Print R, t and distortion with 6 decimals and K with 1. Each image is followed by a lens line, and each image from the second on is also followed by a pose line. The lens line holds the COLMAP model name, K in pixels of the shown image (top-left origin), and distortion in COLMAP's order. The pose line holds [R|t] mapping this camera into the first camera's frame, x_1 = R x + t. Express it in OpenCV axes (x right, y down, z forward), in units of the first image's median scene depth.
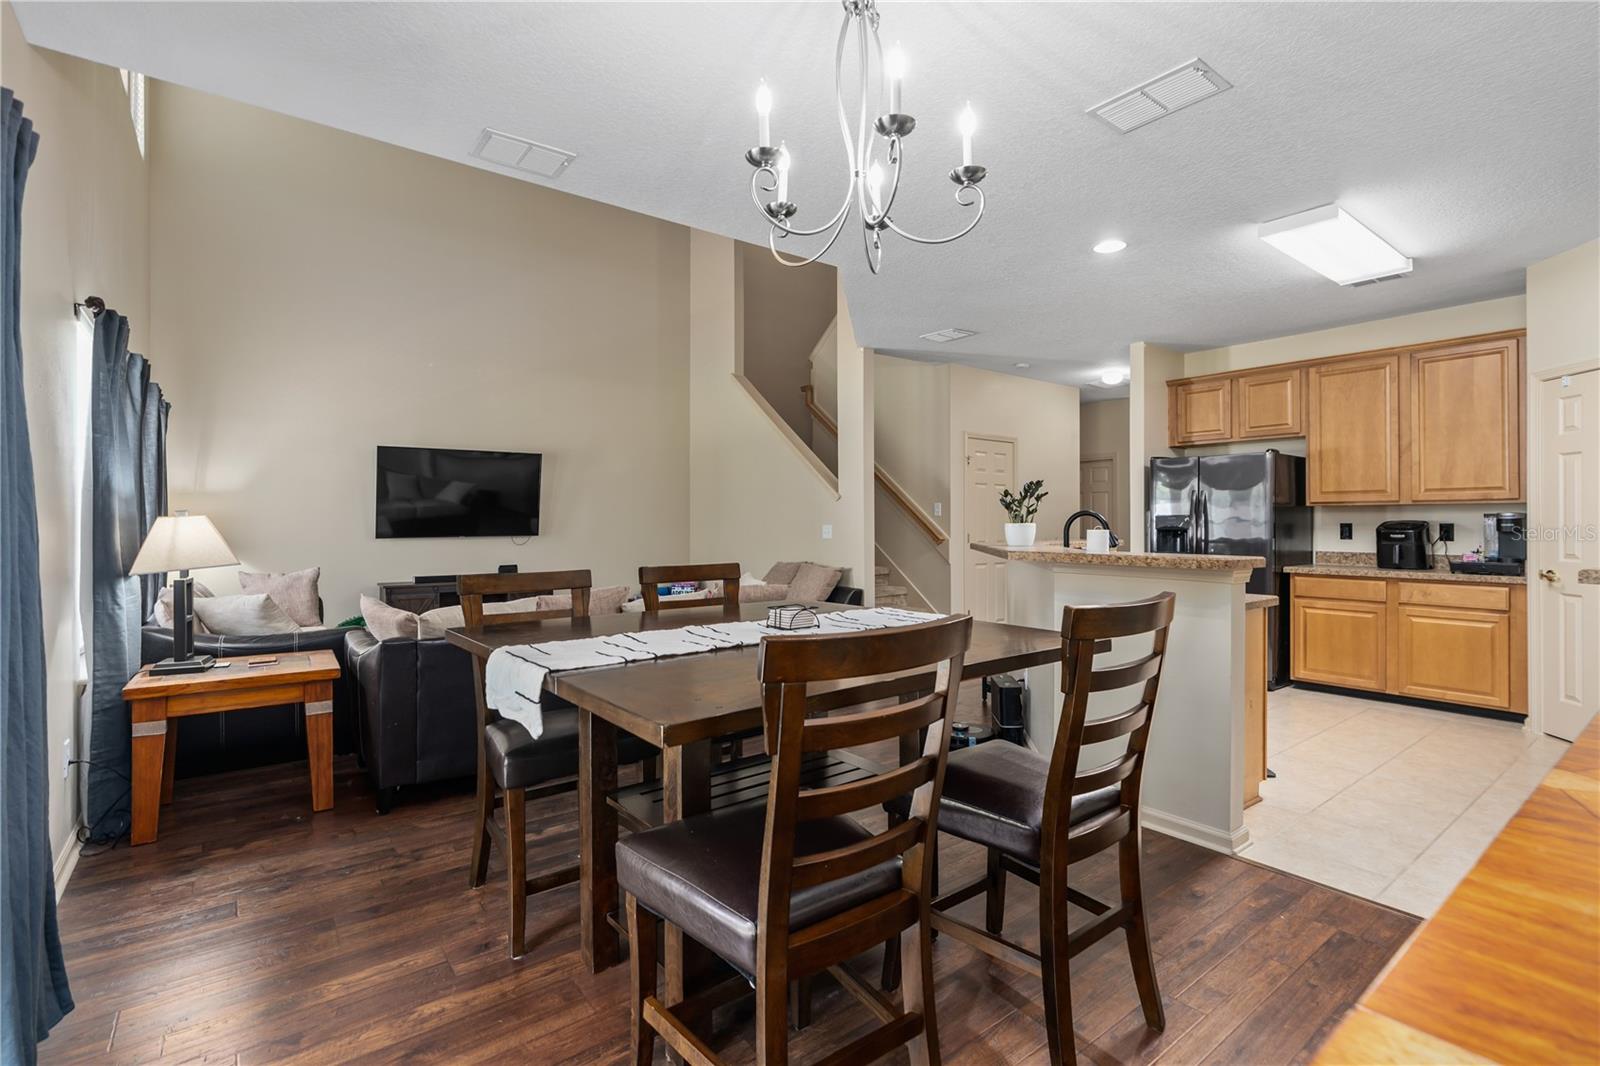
lens RADIAL K [[755.0, 0, 799.6], [0, 755.0, 521.9], [0, 0, 1]] dist [-0.001738, -0.000089]
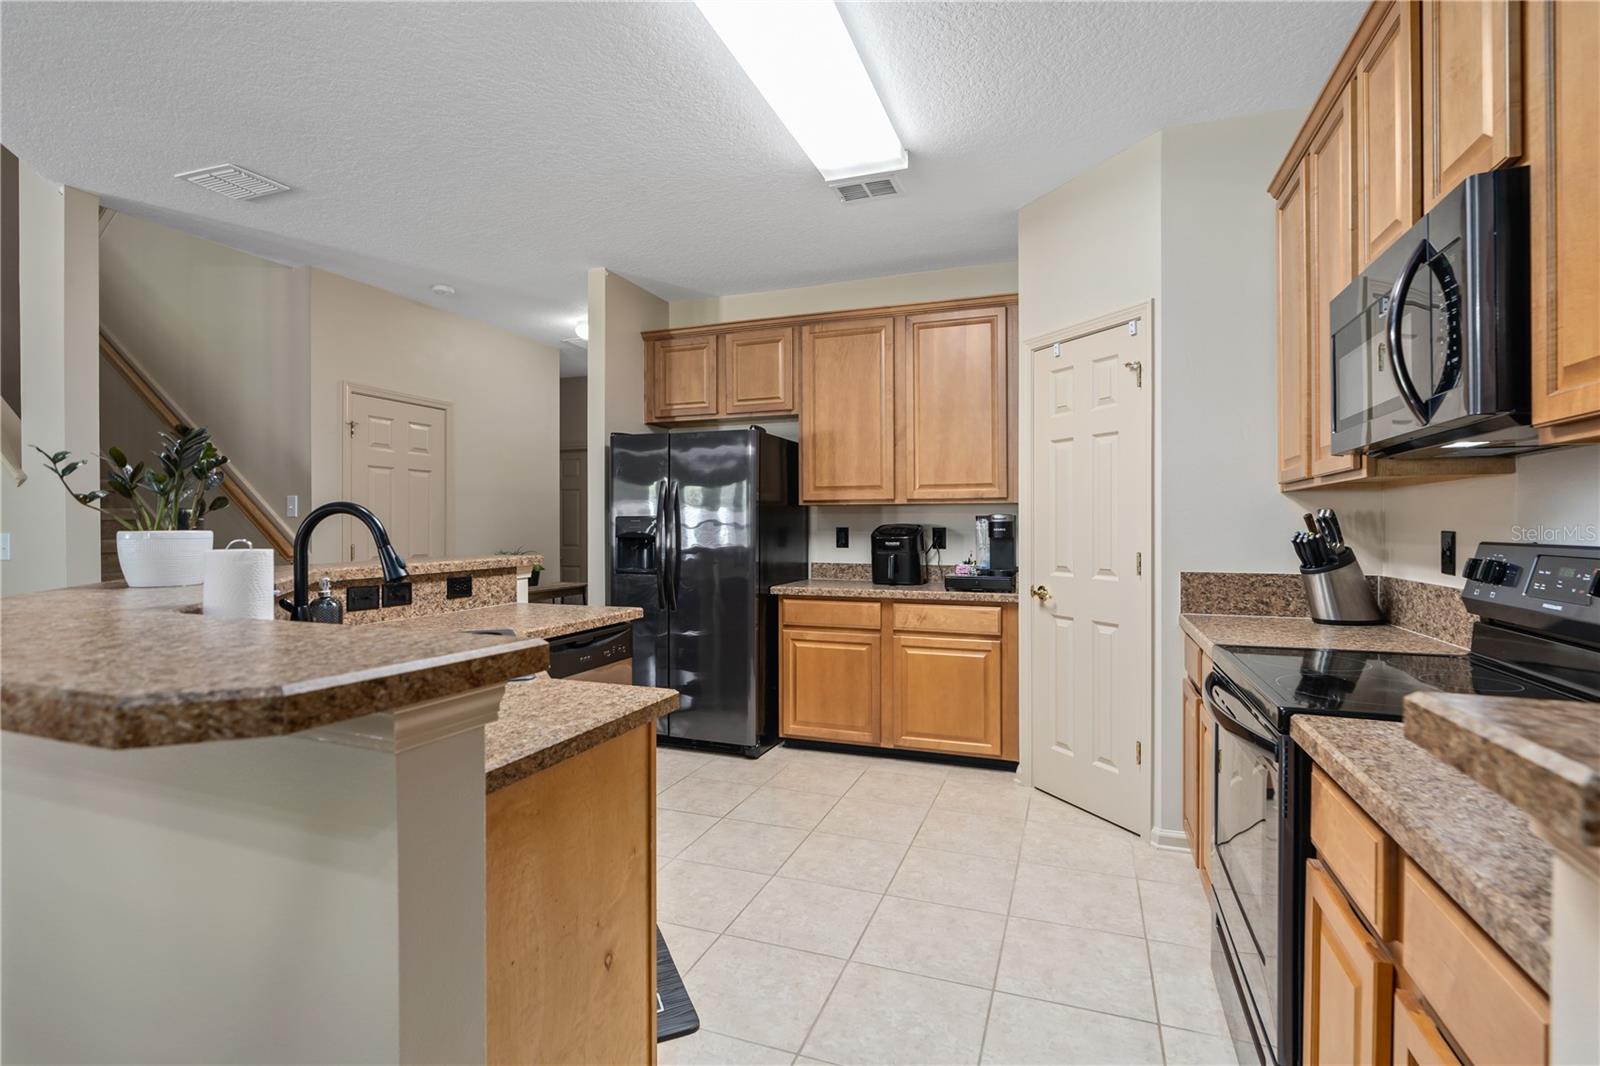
lens RADIAL K [[751.0, 0, 808.5], [0, 751.0, 532.7], [0, 0, 1]] dist [-0.006068, 0.000945]
pose [[0.851123, -0.007367, 0.524915, 0.291869], [0.001768, 0.999936, 0.011167, -0.001796], [-0.524963, -0.008576, 0.851082, 0.360311]]
